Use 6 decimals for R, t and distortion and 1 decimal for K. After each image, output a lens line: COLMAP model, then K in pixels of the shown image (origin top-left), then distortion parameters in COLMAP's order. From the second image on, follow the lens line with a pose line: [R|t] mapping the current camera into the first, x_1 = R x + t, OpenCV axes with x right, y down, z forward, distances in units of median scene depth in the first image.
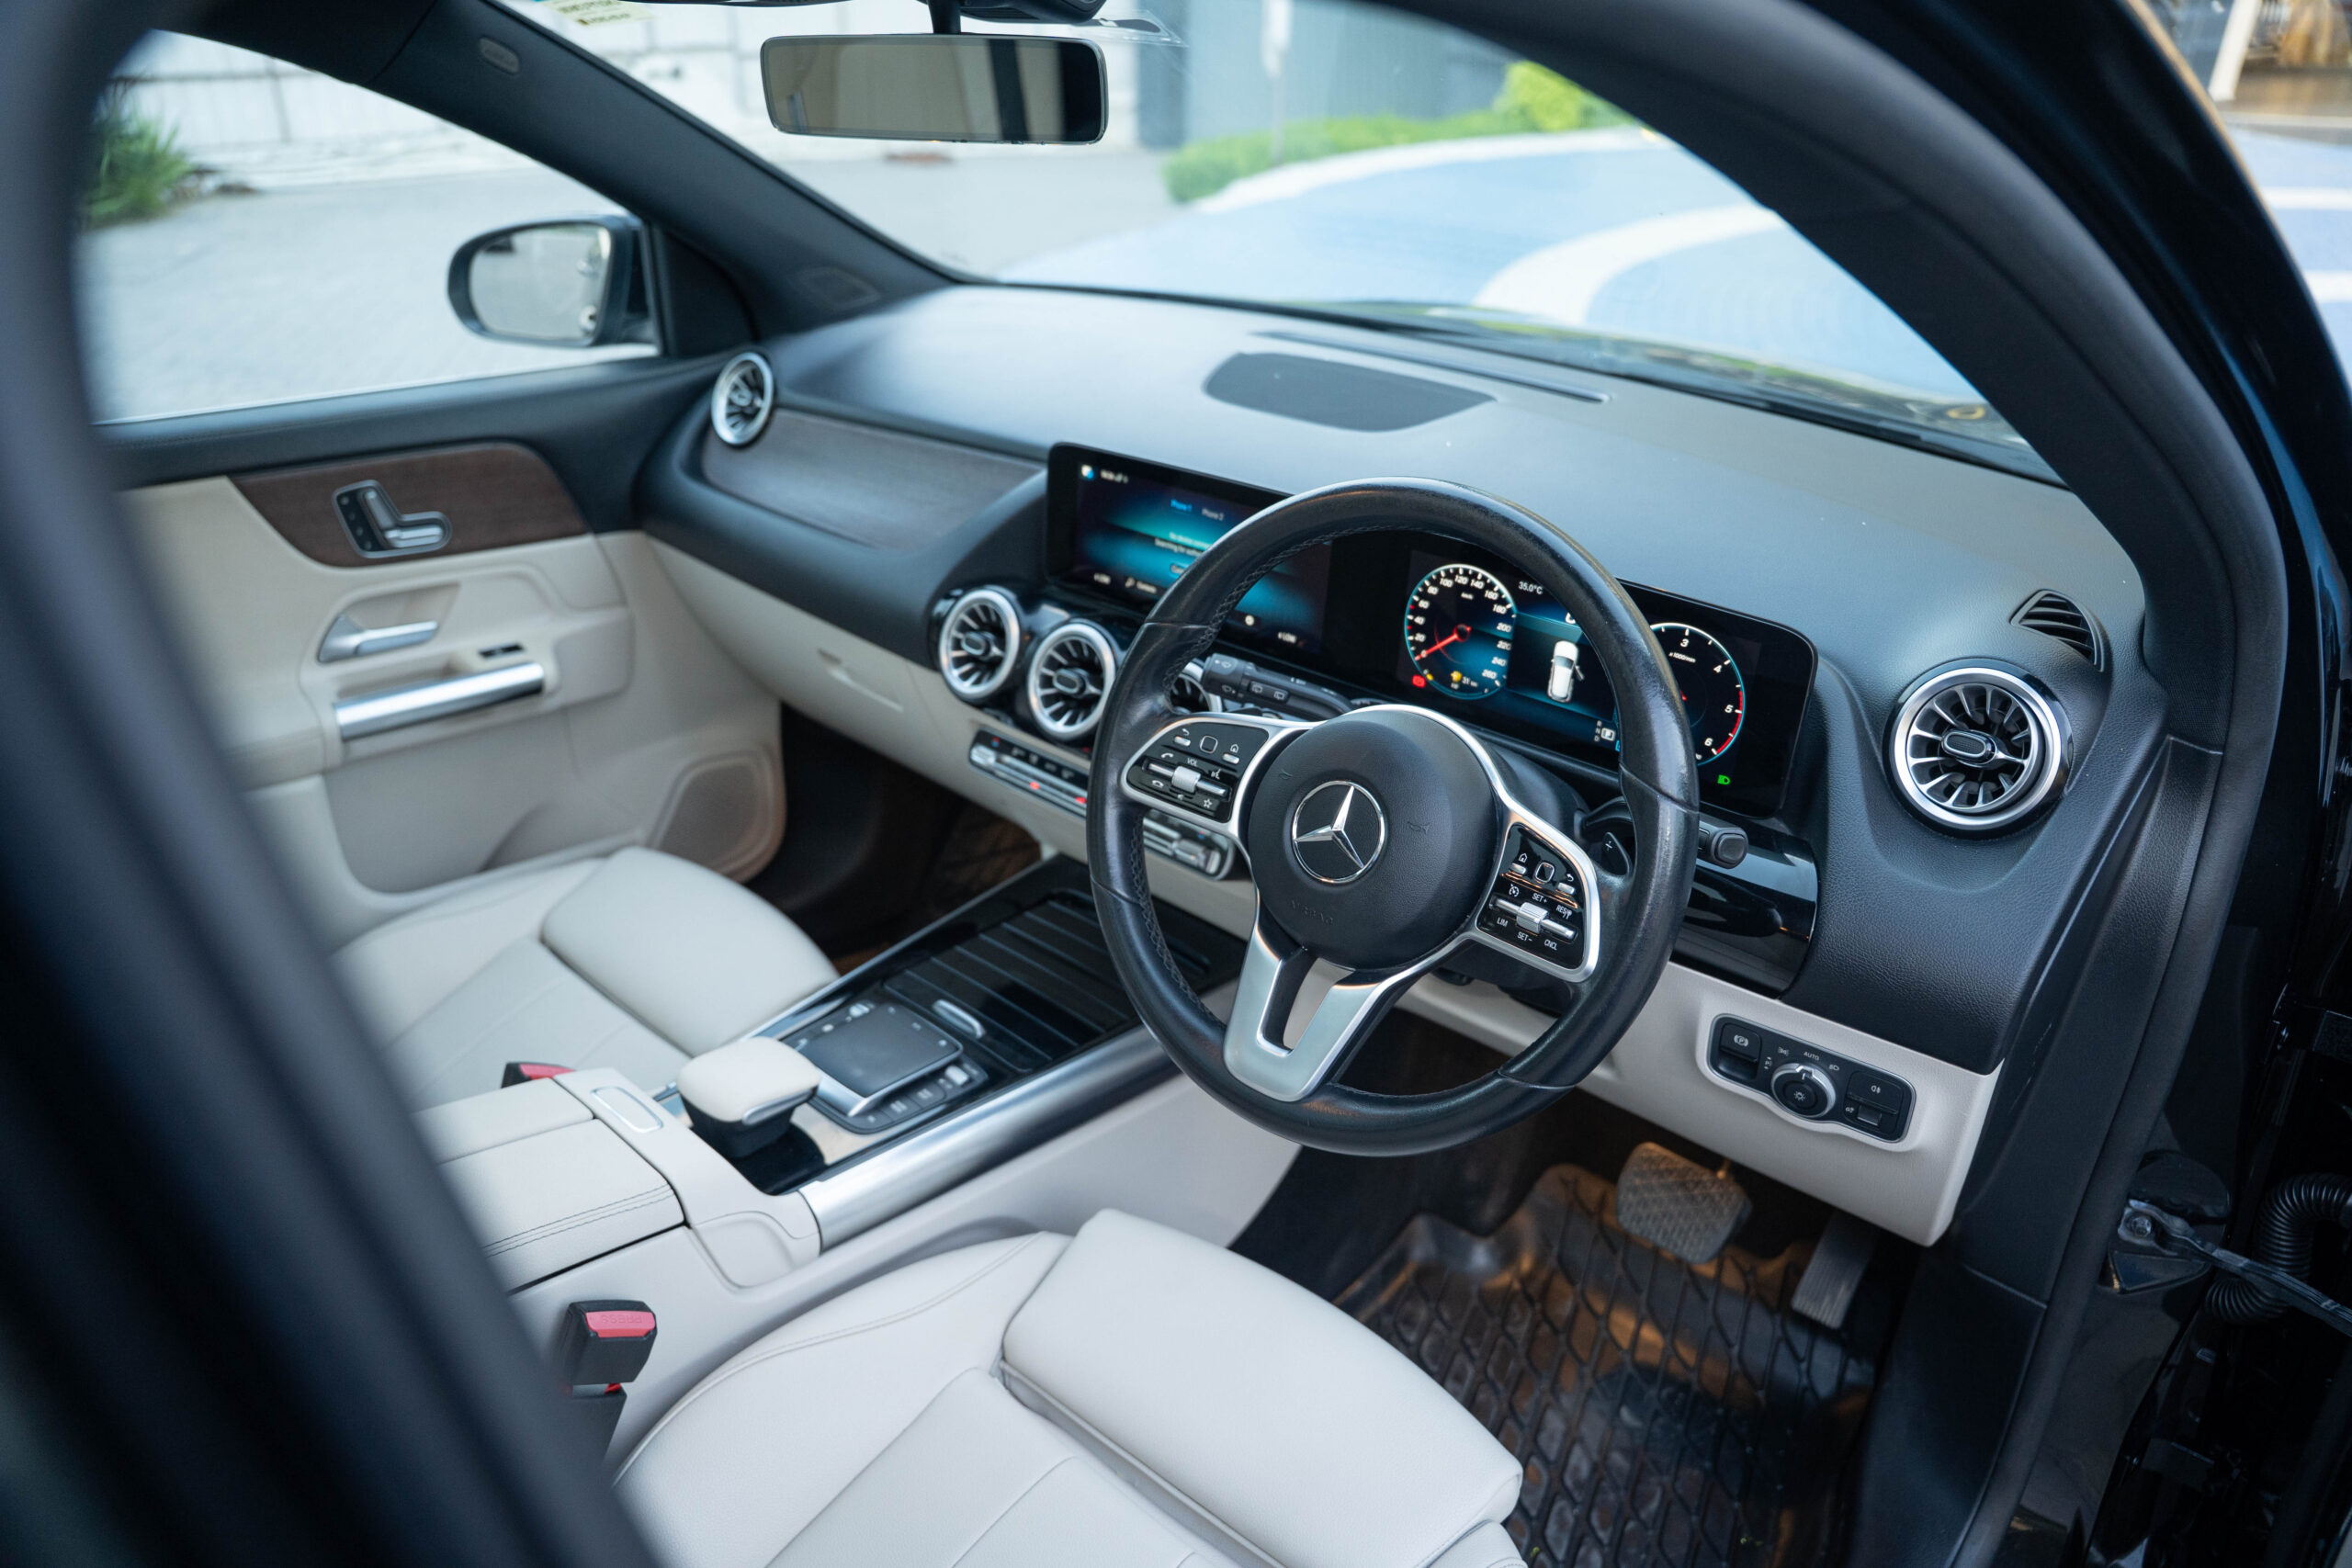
lens RADIAL K [[1611.4, 0, 1171.5], [0, 1611.4, 767.6], [0, 0, 1]] dist [-0.135695, 0.085852]
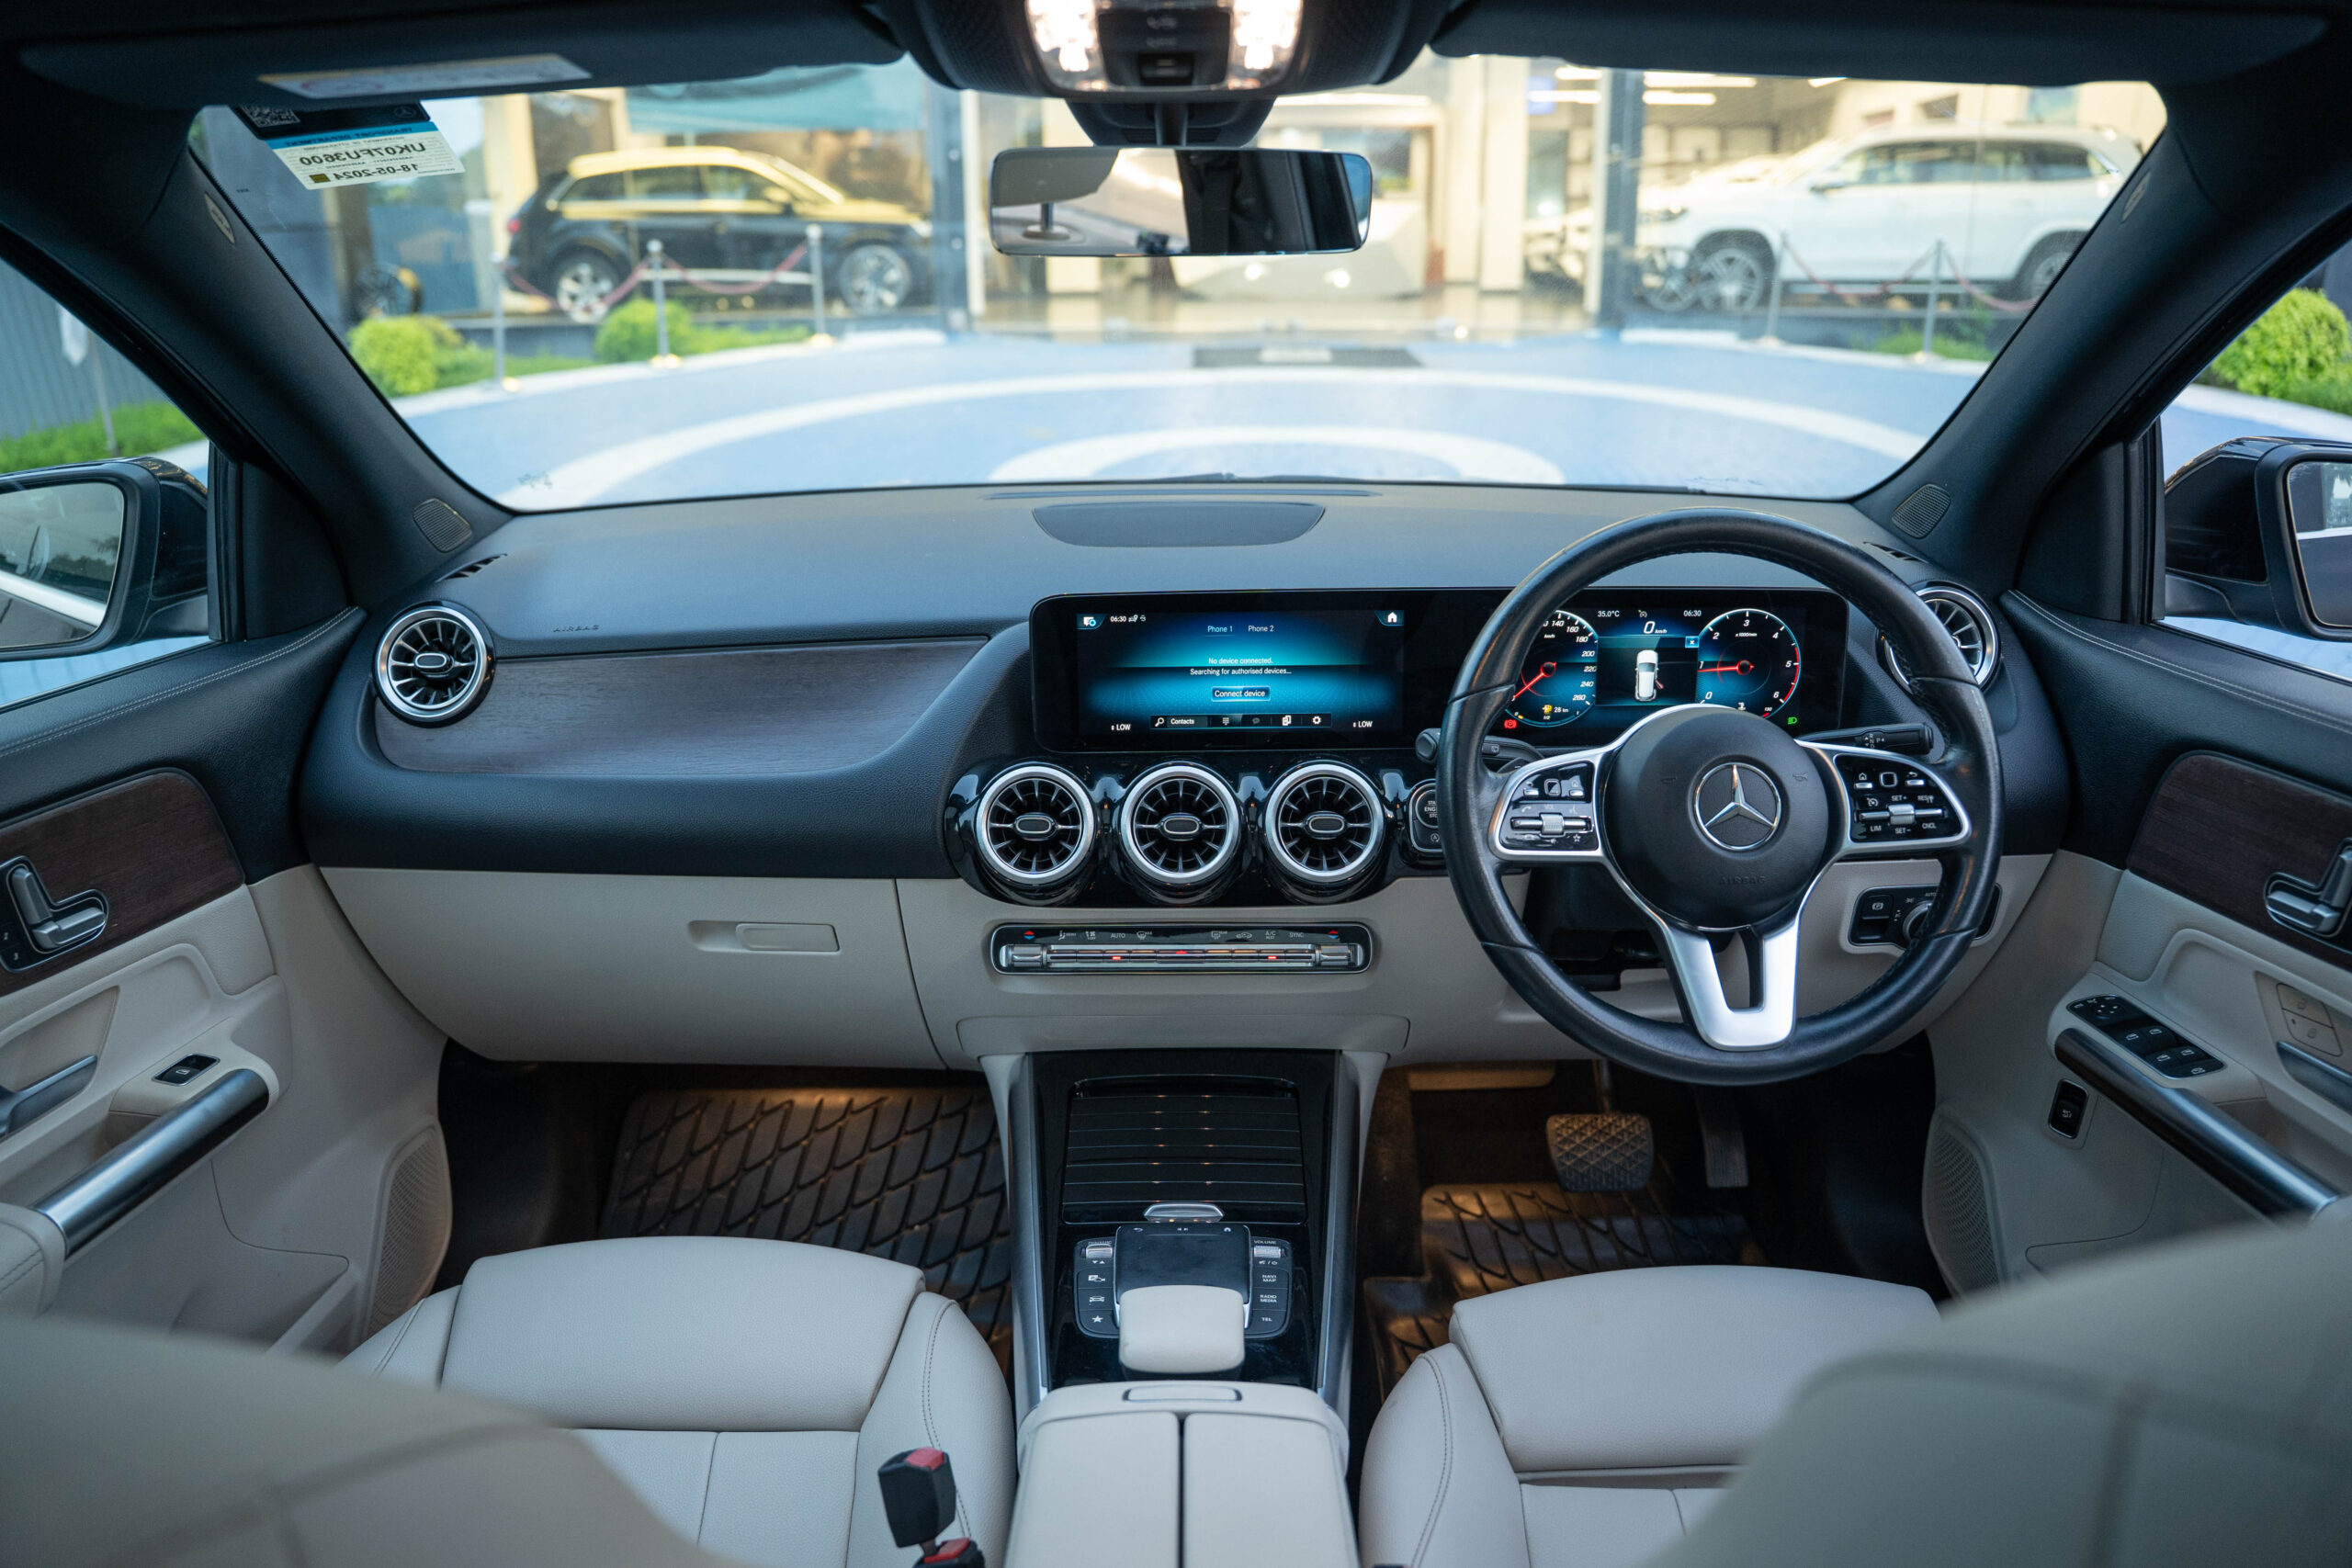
lens RADIAL K [[1611.4, 0, 1189.2], [0, 1611.4, 766.4], [0, 0, 1]] dist [-0.135695, 0.085852]
pose [[0.742082, -0.220811, 0.632895, -0.734052], [0.313125, 0.949028, -0.036038, -0.056069], [-0.592678, 0.224918, 0.773398, 0.275905]]
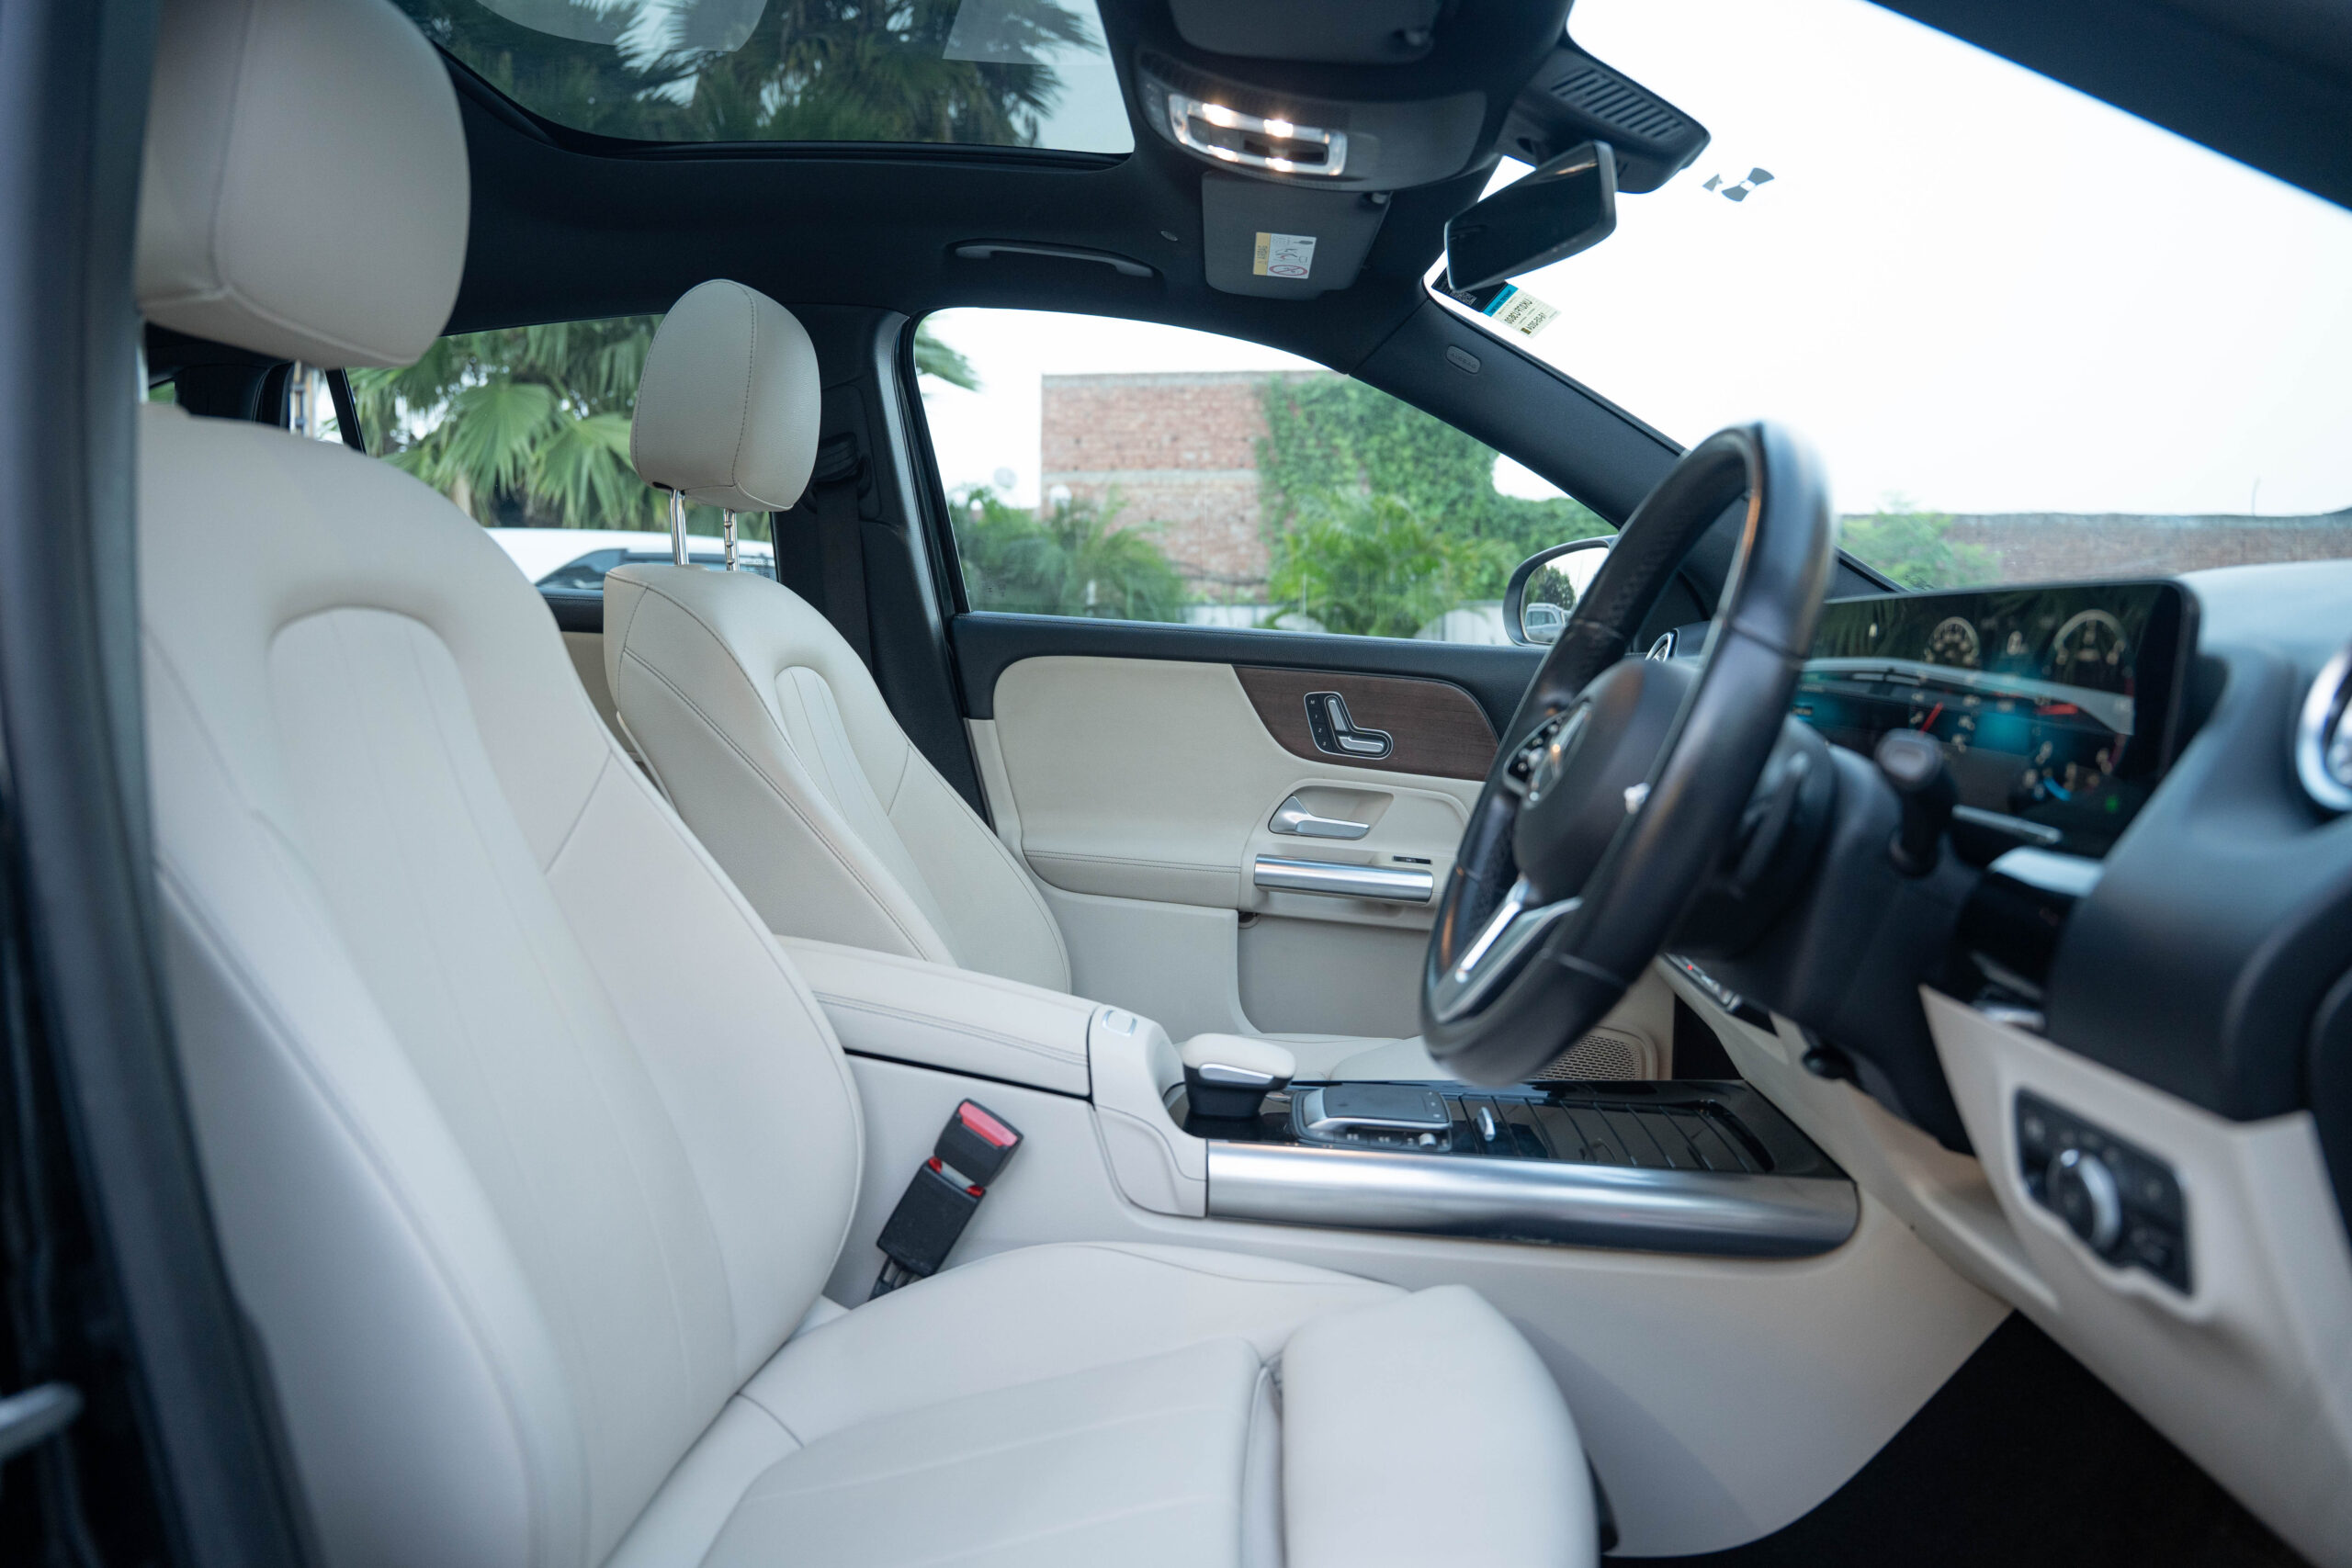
lens RADIAL K [[1611.4, 0, 1171.6], [0, 1611.4, 796.7], [0, 0, 1]] dist [-0.135695, 0.085852]
pose [[0.622127, 0.066115, -0.780120, 0.568481], [-0.349416, 0.915134, -0.201094, 0.270411], [0.700618, 0.397692, 0.592431, 0.230393]]
